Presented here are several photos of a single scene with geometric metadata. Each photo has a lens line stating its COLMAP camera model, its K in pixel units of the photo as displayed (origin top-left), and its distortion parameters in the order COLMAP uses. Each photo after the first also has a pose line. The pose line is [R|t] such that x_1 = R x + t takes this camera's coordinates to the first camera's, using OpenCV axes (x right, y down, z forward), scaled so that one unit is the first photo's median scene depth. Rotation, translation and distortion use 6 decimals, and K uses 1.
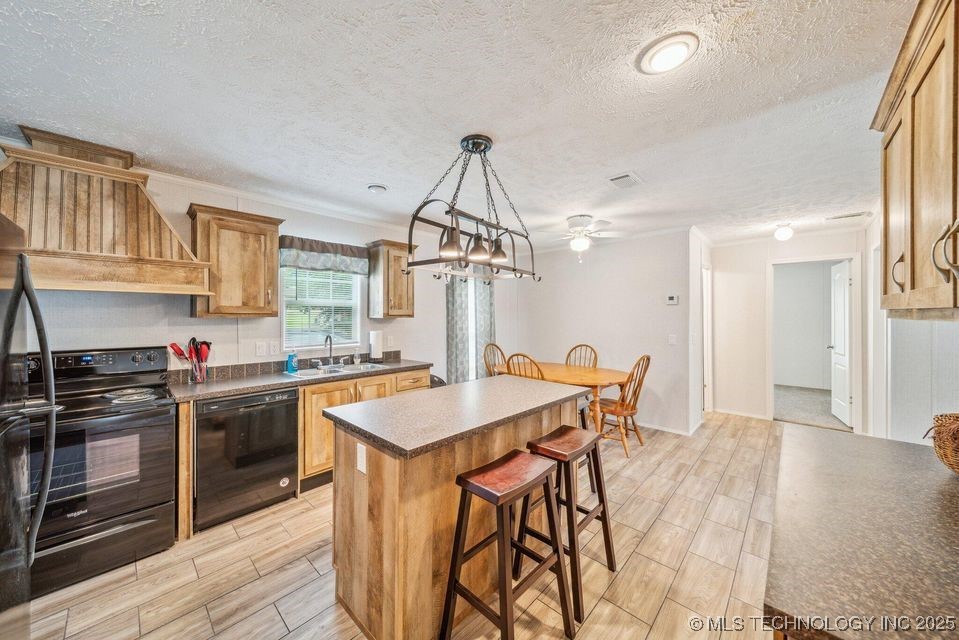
lens RADIAL K [[337.7, 0, 471.5], [0, 337.7, 314.0], [0, 0, 1]] dist [0.007570, -0.000961]
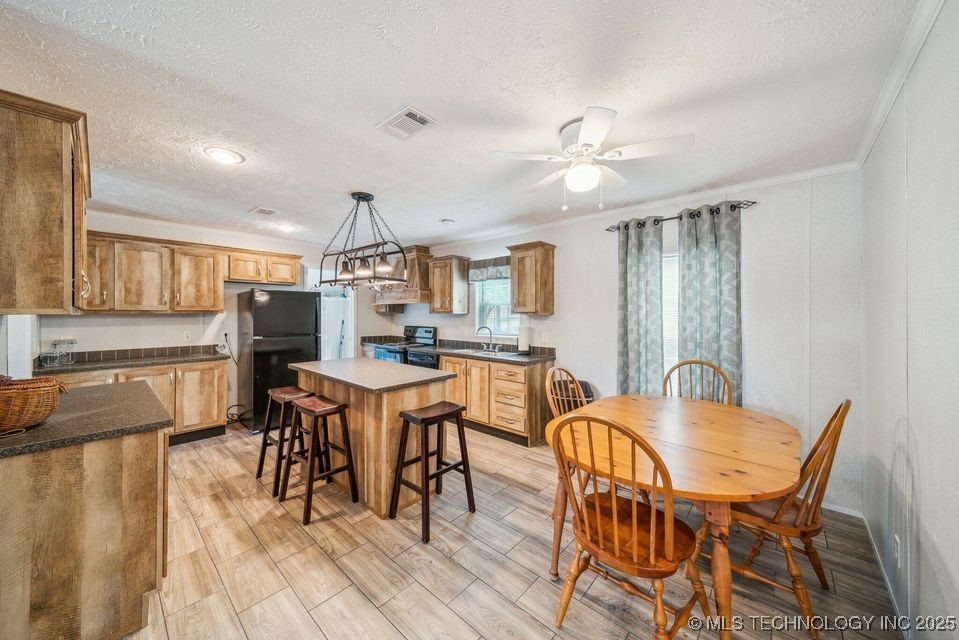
lens RADIAL K [[337.7, 0, 472.4], [0, 337.7, 314.7], [0, 0, 1]] dist [0.007570, -0.000961]
pose [[0.026863, 0.004465, -0.999629, 0.930088], [0.005110, 0.999976, 0.004604, 0.005746], [0.999626, -0.005232, 0.026839, 0.891399]]
